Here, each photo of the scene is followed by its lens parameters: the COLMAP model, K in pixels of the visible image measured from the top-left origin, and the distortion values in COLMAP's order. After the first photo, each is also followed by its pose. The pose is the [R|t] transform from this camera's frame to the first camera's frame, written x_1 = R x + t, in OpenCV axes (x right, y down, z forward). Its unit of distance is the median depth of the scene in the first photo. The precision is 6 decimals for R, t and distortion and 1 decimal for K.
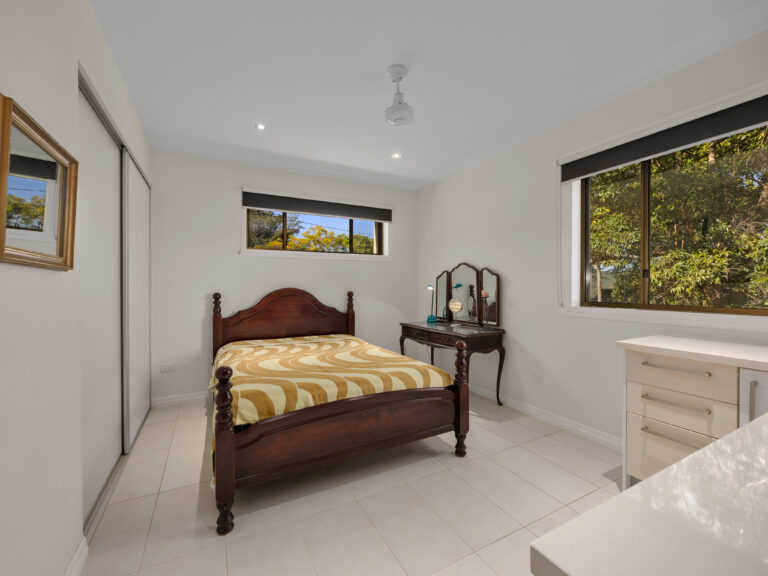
lens RADIAL K [[331.4, 0, 384.2], [0, 331.4, 283.7], [0, 0, 1]] dist [-0.000804, -0.000194]
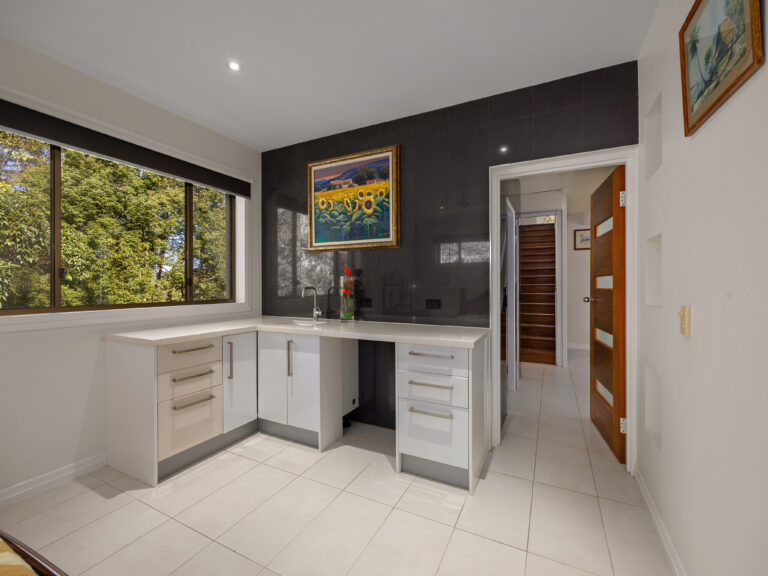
lens RADIAL K [[331.4, 0, 384.2], [0, 331.4, 283.7], [0, 0, 1]] dist [-0.000804, -0.000194]
pose [[-0.575817, 0.002836, 0.817574, -0.578208], [-0.001834, 0.999987, -0.004760, 0.002663], [-0.817577, -0.004240, -0.575804, 1.056569]]
